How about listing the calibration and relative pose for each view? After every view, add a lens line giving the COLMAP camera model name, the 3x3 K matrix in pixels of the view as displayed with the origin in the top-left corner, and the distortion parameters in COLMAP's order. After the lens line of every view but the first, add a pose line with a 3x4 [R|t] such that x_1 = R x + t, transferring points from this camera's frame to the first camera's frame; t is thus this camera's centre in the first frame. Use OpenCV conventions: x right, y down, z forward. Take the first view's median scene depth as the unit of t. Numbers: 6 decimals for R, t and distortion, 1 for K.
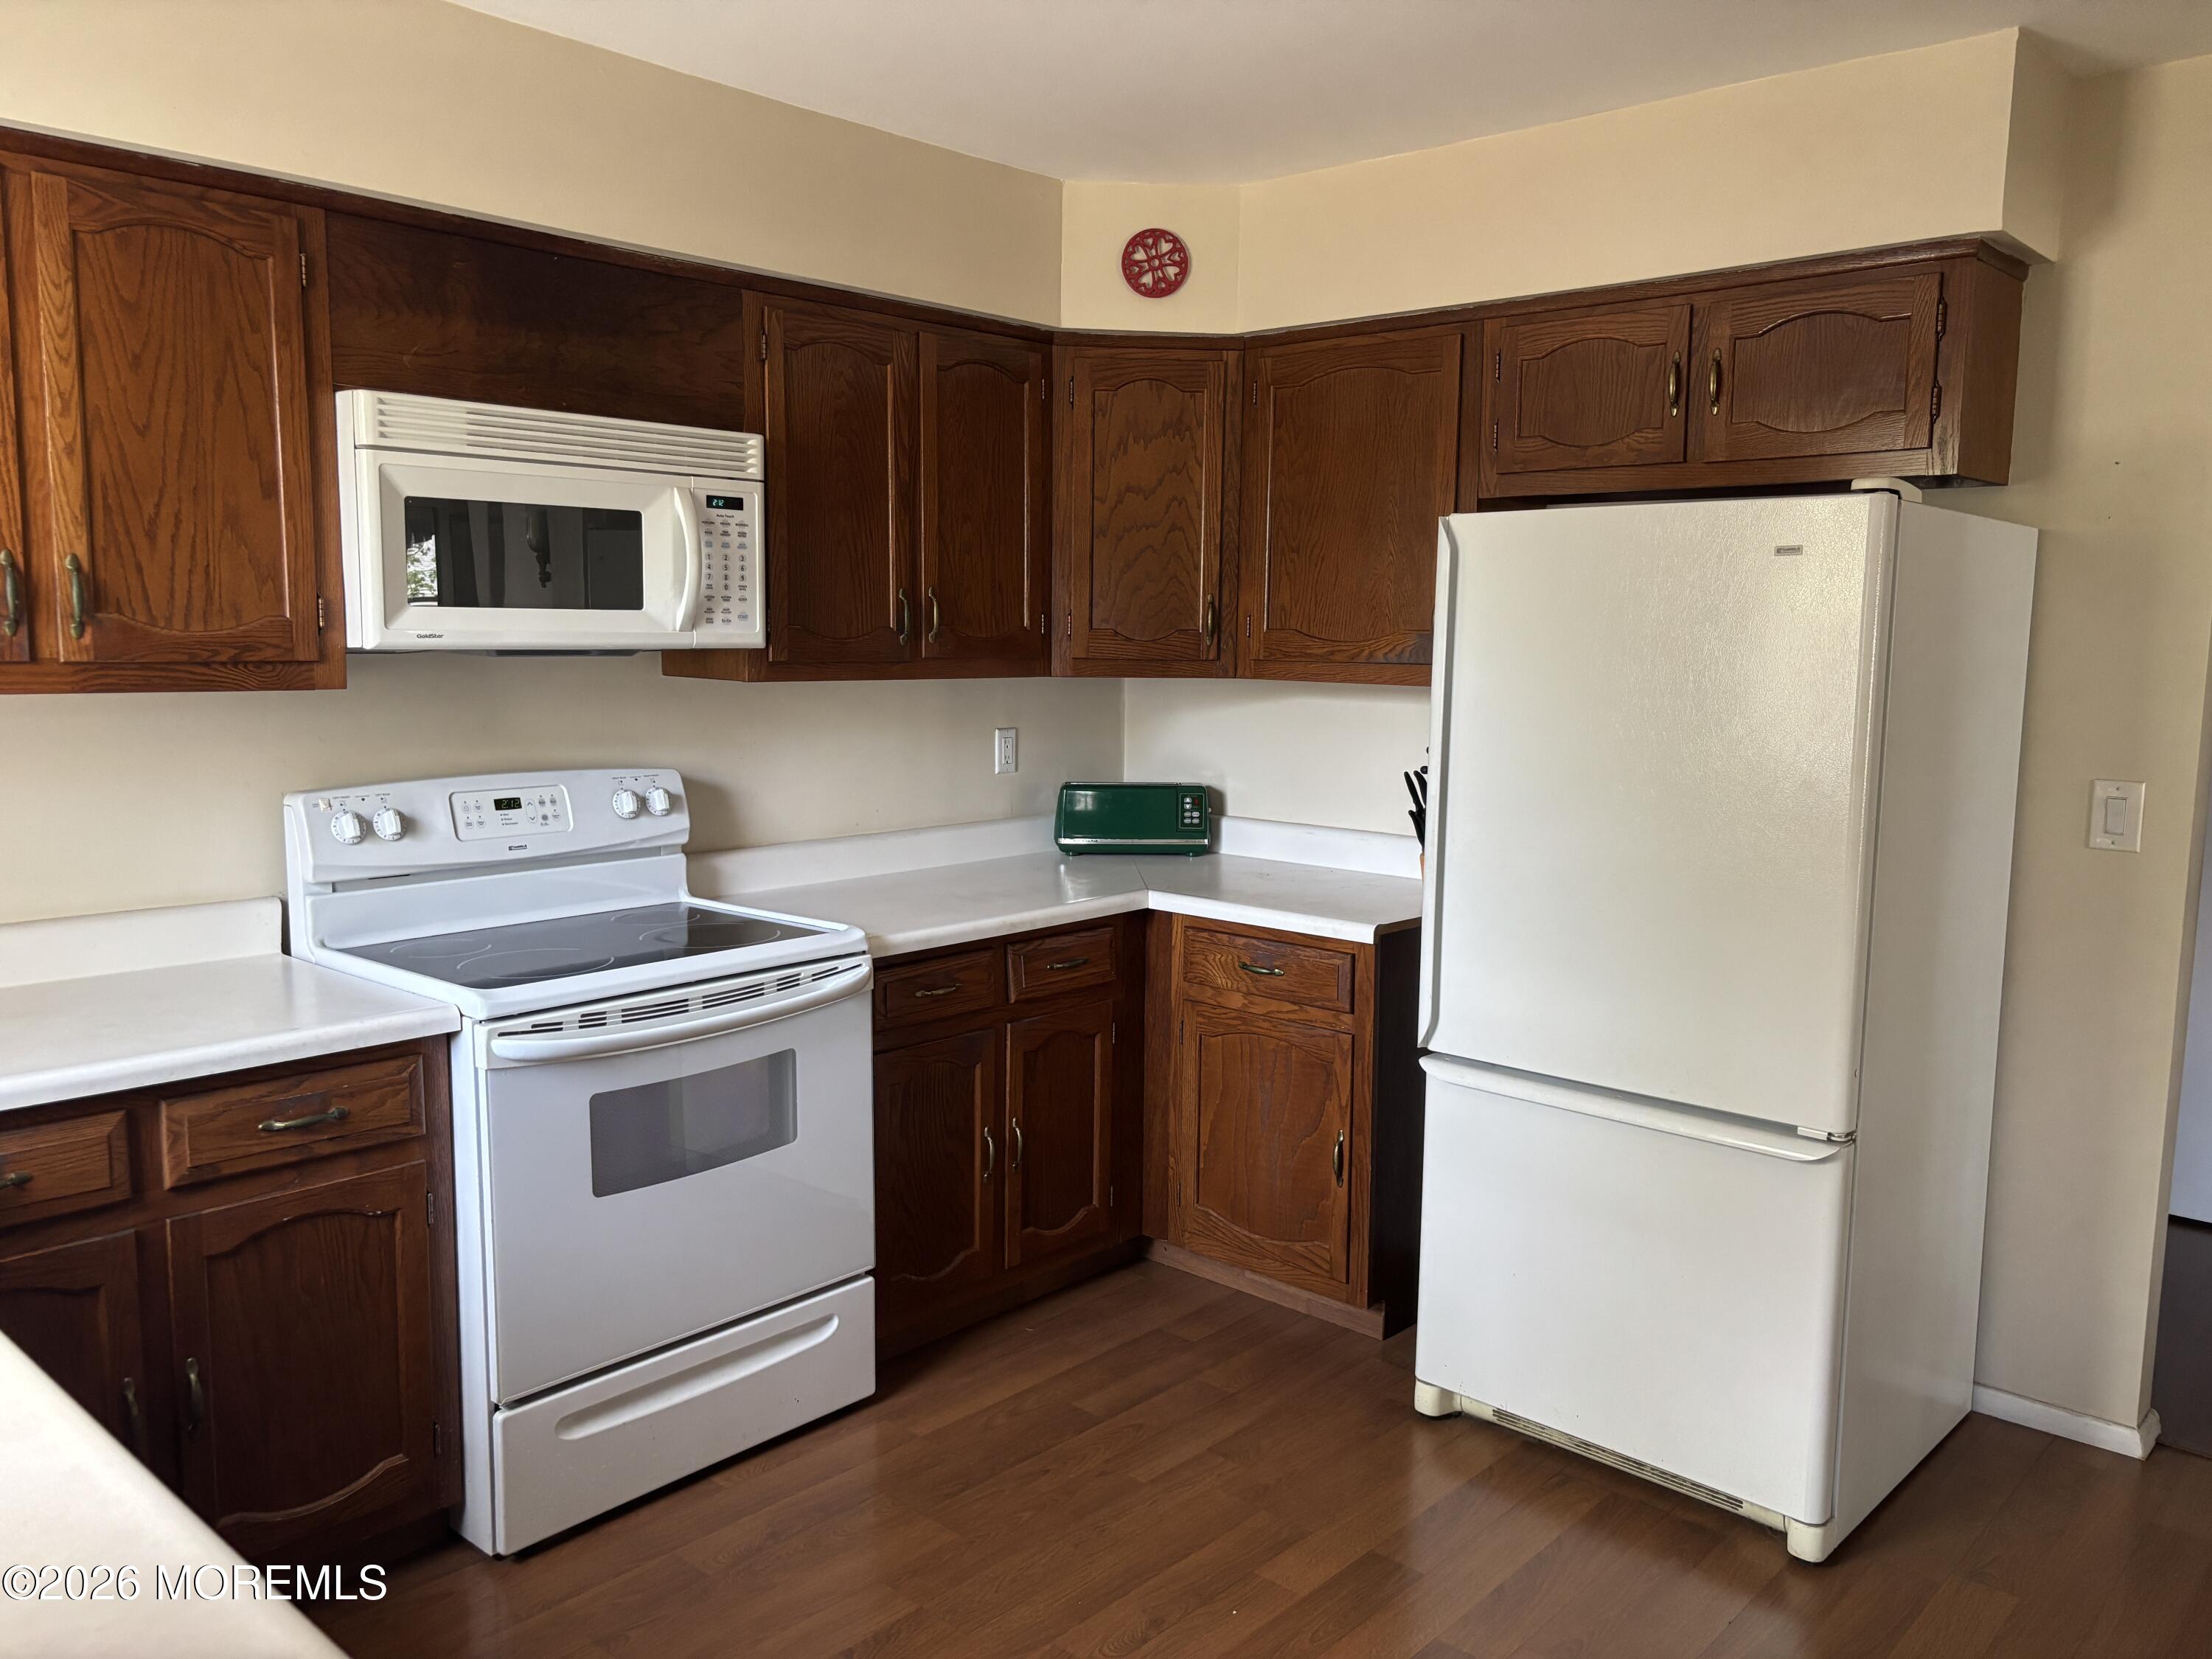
lens RADIAL K [[1699.0, 0, 1106.0], [0, 1699.0, 829.5], [0, 0, 1]] dist [0.039079, -0.002467]
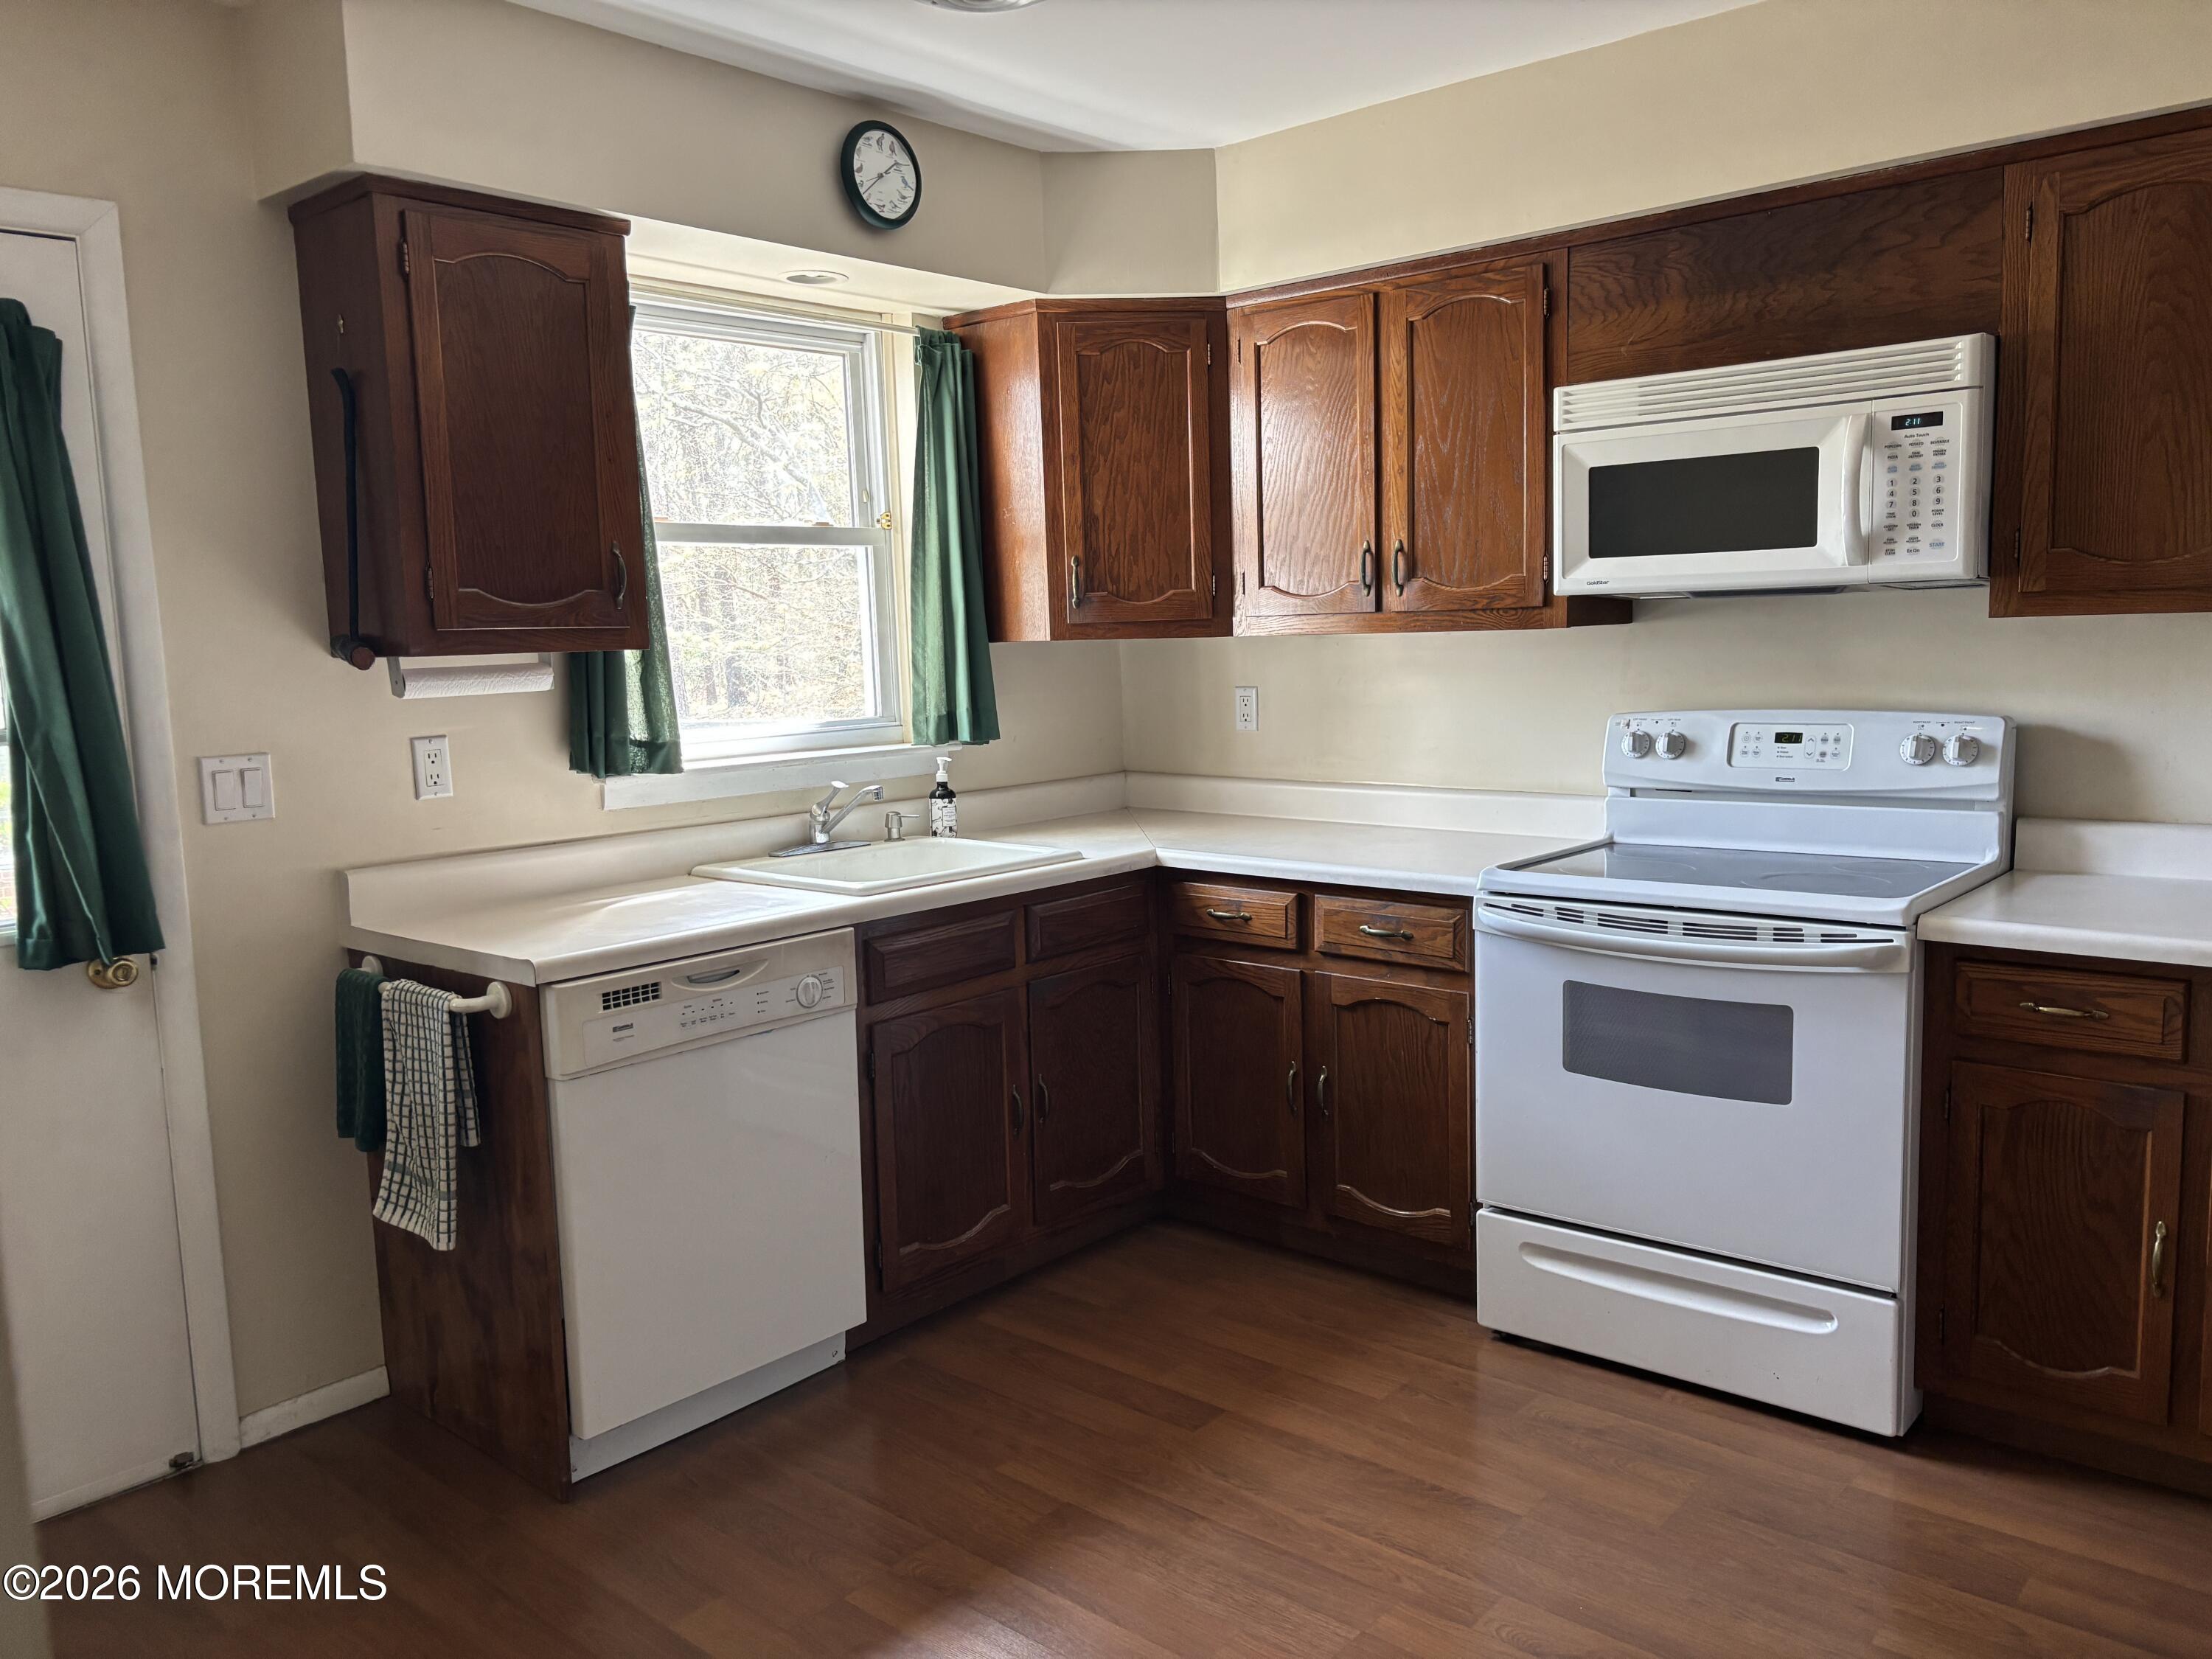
lens RADIAL K [[1661.4, 0, 1106.0], [0, 1661.4, 829.5], [0, 0, 1]] dist [0.074427, -0.072256]
pose [[0.029244, 0.110005, -0.993501, 0.698699], [-0.092448, 0.989963, 0.106892, -0.031886], [0.995288, 0.088721, 0.039120, 0.561840]]
